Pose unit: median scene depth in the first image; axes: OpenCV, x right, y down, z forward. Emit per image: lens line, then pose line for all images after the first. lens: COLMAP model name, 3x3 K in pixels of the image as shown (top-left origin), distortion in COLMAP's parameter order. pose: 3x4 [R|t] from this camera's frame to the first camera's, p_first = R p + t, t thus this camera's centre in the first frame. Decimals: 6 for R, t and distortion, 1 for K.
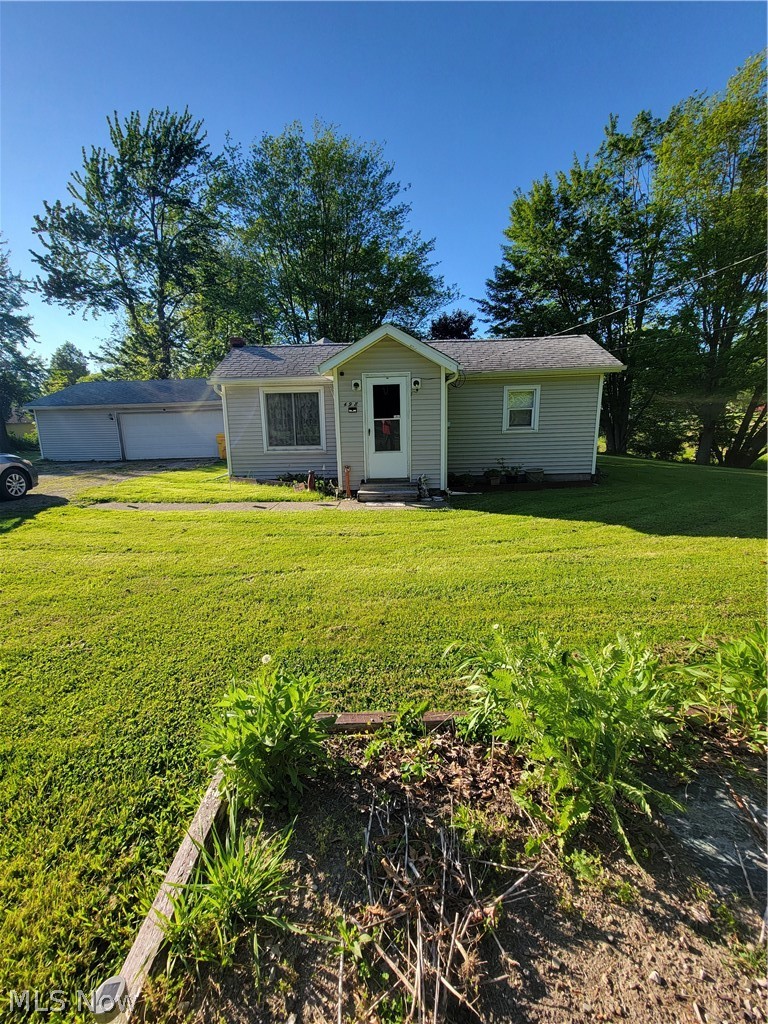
lens RADIAL K [[419.9, 0, 384.0], [0, 419.9, 512.0], [0, 0, 1]] dist [-0.008526, 0.006944]
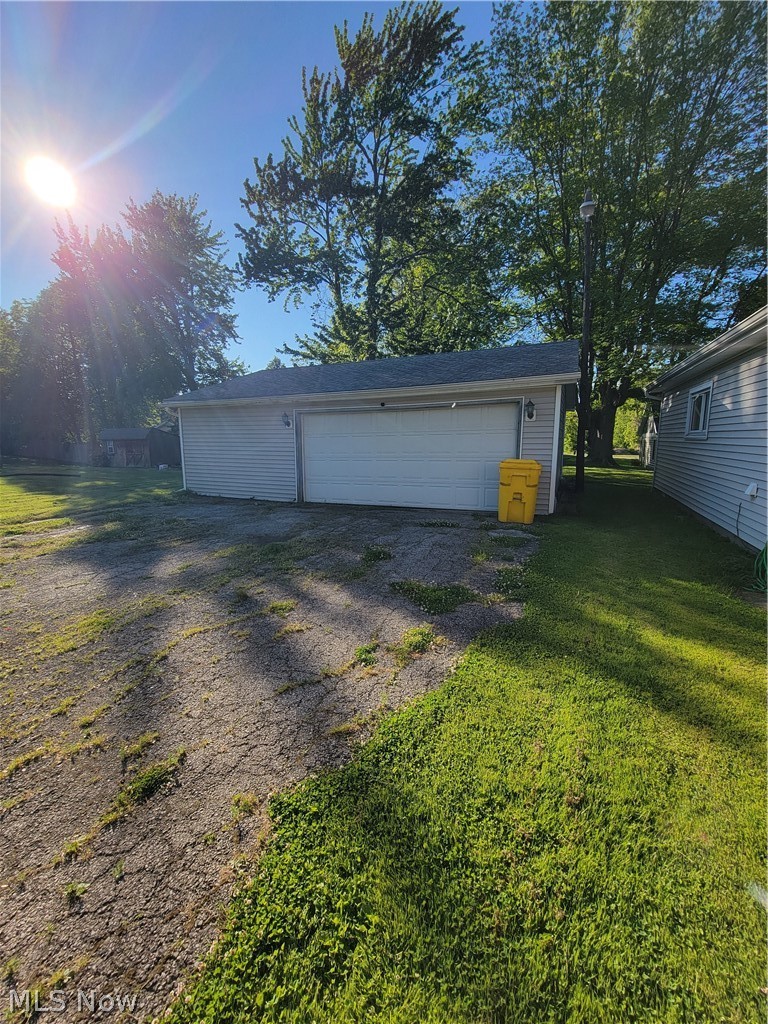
lens RADIAL K [[419.9, 0, 384.0], [0, 419.9, 512.0], [0, 0, 1]] dist [-0.008526, 0.006944]
pose [[0.923036, 0.079759, -0.376356, -0.222350], [-0.095362, 0.995177, -0.022978, -0.074895], [0.372708, 0.057100, 0.926190, 0.378118]]
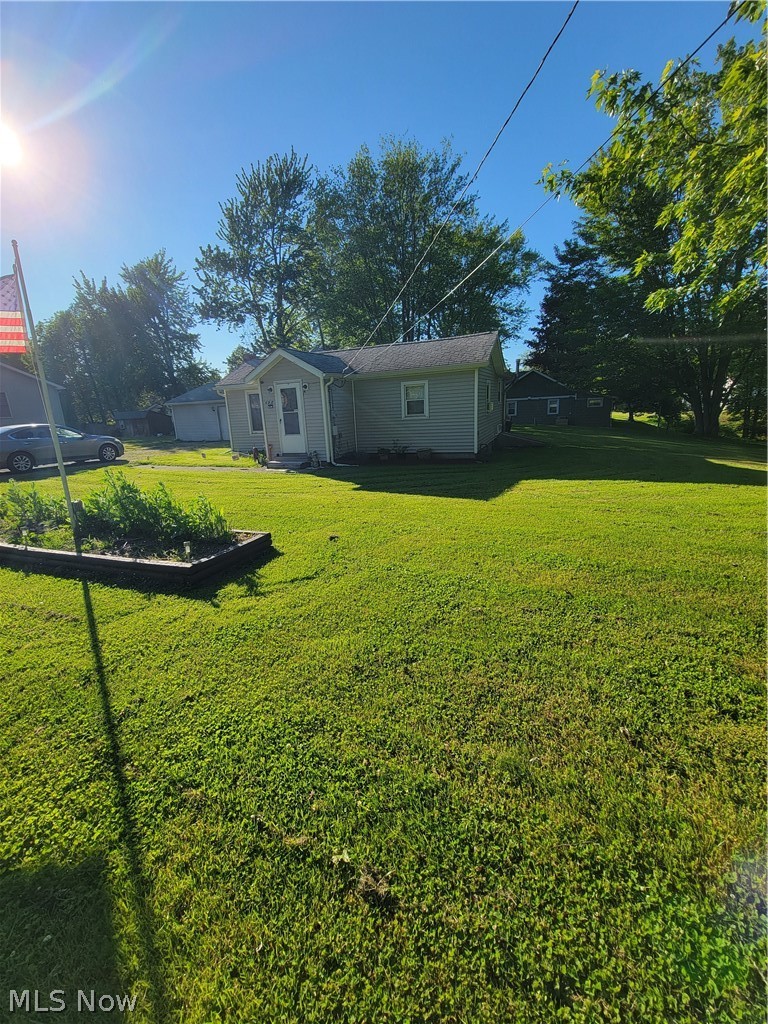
lens RADIAL K [[419.9, 0, 384.0], [0, 419.9, 512.0], [0, 0, 1]] dist [-0.008526, 0.006944]
pose [[0.936178, 0.062522, -0.345921, 0.250379], [-0.047808, 0.997558, 0.050916, 0.010239], [0.348260, -0.031129, 0.936881, -0.077908]]
